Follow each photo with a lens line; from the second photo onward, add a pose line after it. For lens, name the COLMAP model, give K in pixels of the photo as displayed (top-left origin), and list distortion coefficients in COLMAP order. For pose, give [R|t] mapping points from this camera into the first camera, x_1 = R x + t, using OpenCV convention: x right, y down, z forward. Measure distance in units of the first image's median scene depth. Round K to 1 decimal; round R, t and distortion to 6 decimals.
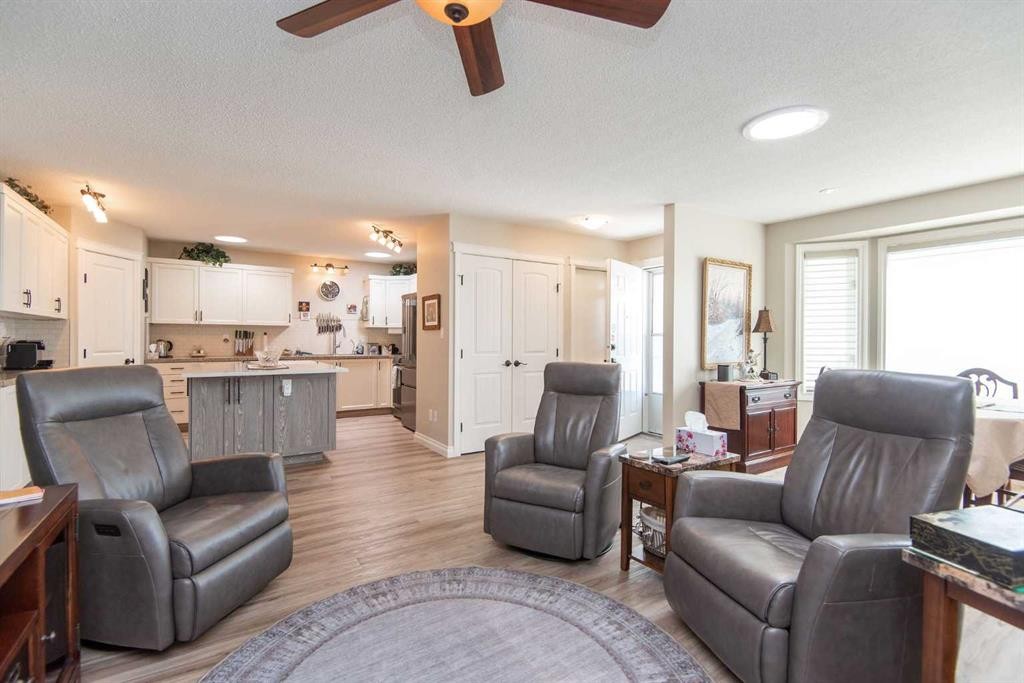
lens RADIAL K [[463.8, 0, 513.3], [0, 463.8, 341.0], [0, 0, 1]] dist [0.014921, -0.016385]
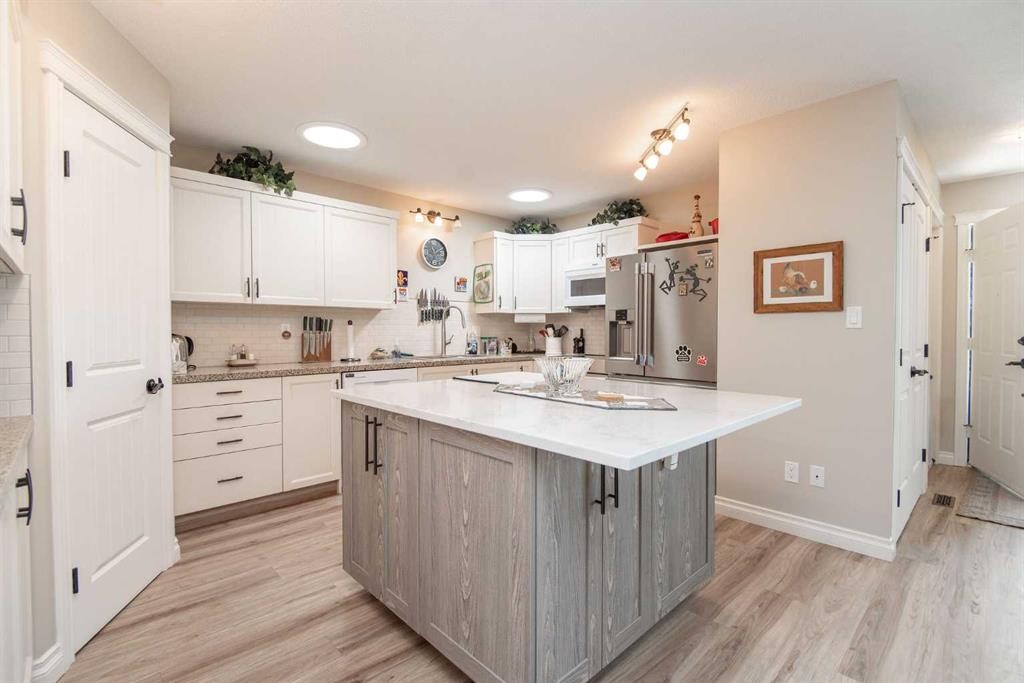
lens RADIAL K [[463.8, 0, 508.3], [0, 463.8, 341.2], [0, 0, 1]] dist [0.014921, -0.016385]
pose [[0.984332, -0.009580, 0.176065, -0.606719], [0.006371, 0.999803, 0.018783, -0.002779], [-0.176211, -0.017367, 0.984199, 0.543638]]
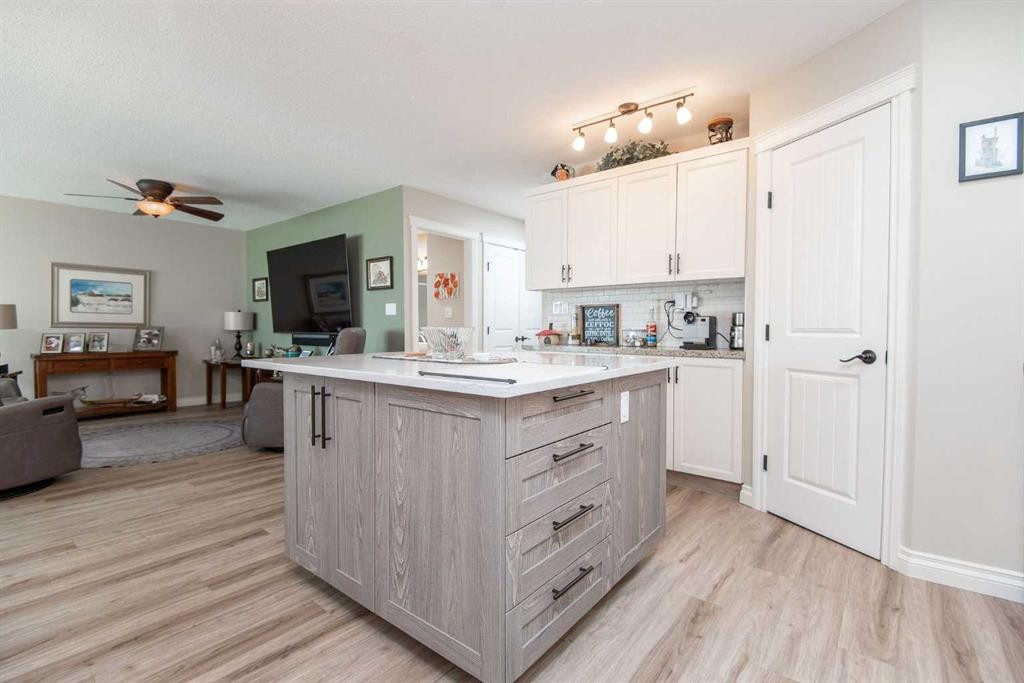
lens RADIAL K [[463.8, 0, 509.8], [0, 463.8, 340.0], [0, 0, 1]] dist [0.014921, -0.016385]
pose [[-0.953743, 0.004467, -0.300589, -0.415346], [-0.005466, 0.999467, 0.032196, 0.018555], [0.300573, 0.032350, -0.953210, 1.353232]]
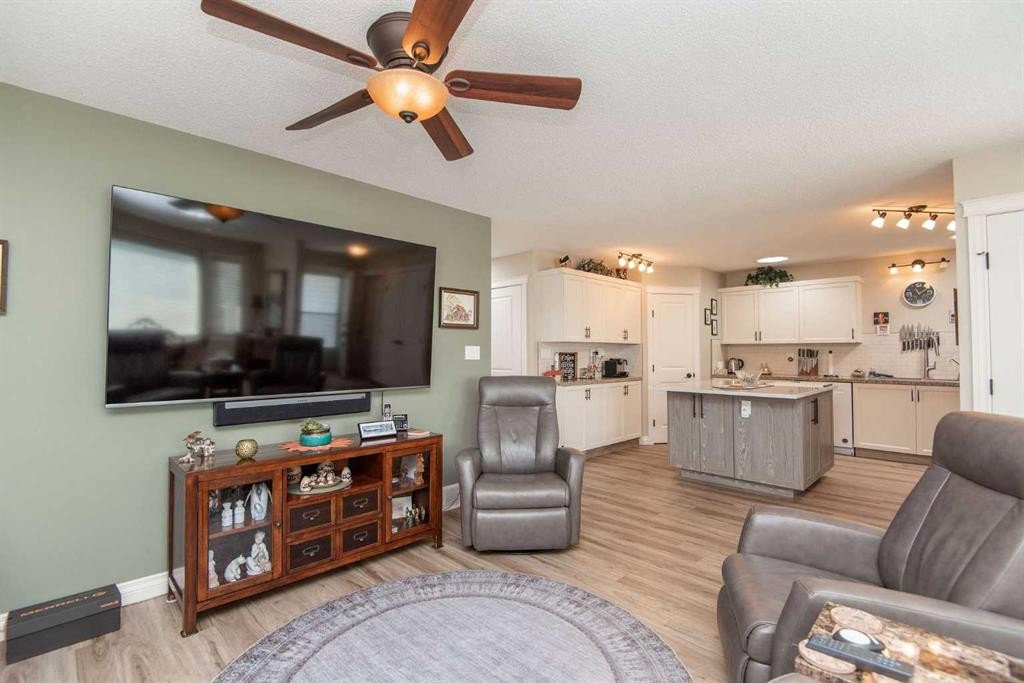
lens RADIAL K [[463.8, 0, 506.8], [0, 463.8, 338.0], [0, 0, 1]] dist [0.014921, -0.016385]
pose [[0.194641, -0.035478, -0.980233, 0.327147], [-0.004324, 0.999305, -0.037027, -0.008722], [0.980865, 0.011445, 0.194353, 0.277969]]
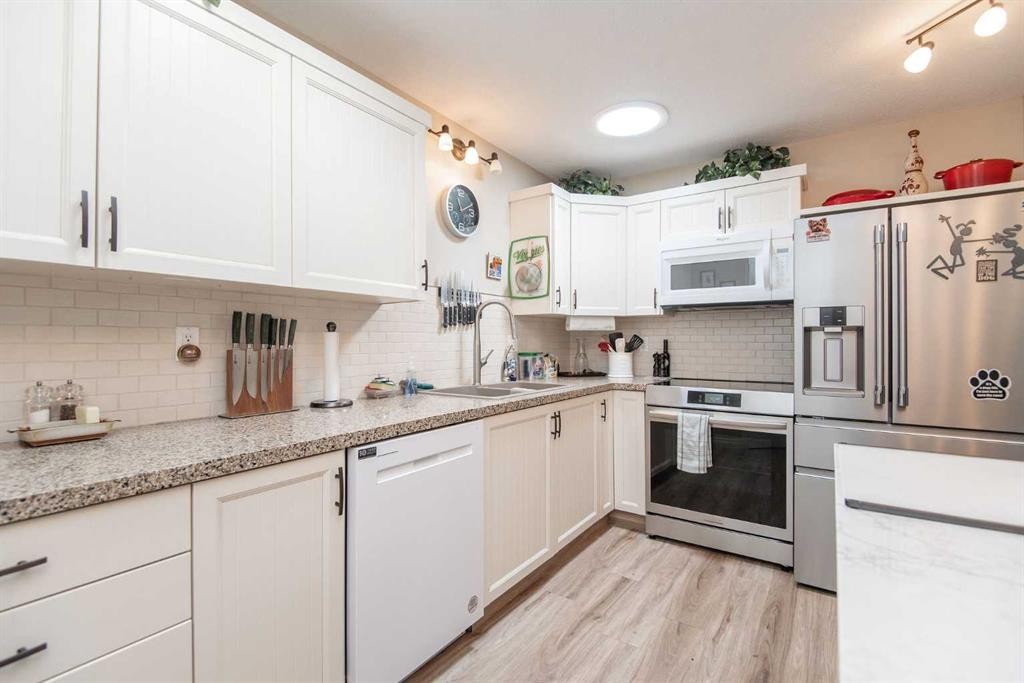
lens RADIAL K [[463.8, 0, 505.8], [0, 463.8, 339.7], [0, 0, 1]] dist [0.014921, -0.016385]
pose [[0.928372, -0.004184, 0.371628, -0.742489], [0.006872, 0.999959, -0.005910, -0.007280], [-0.371588, 0.008041, 0.928363, 0.962777]]
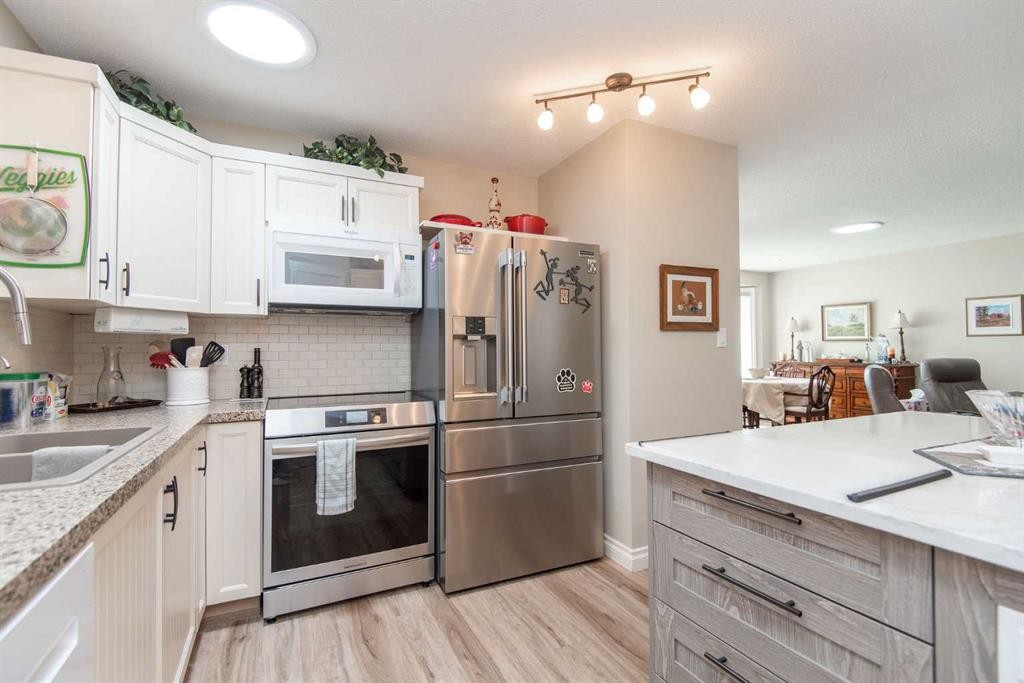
lens RADIAL K [[463.8, 0, 512.0], [0, 463.8, 340.5], [0, 0, 1]] dist [0.014921, -0.016385]
pose [[0.118799, 0.015969, 0.992790, -0.753493], [0.012149, 0.999772, -0.017535, -0.006040], [-0.992844, 0.014144, 0.118578, 1.164834]]
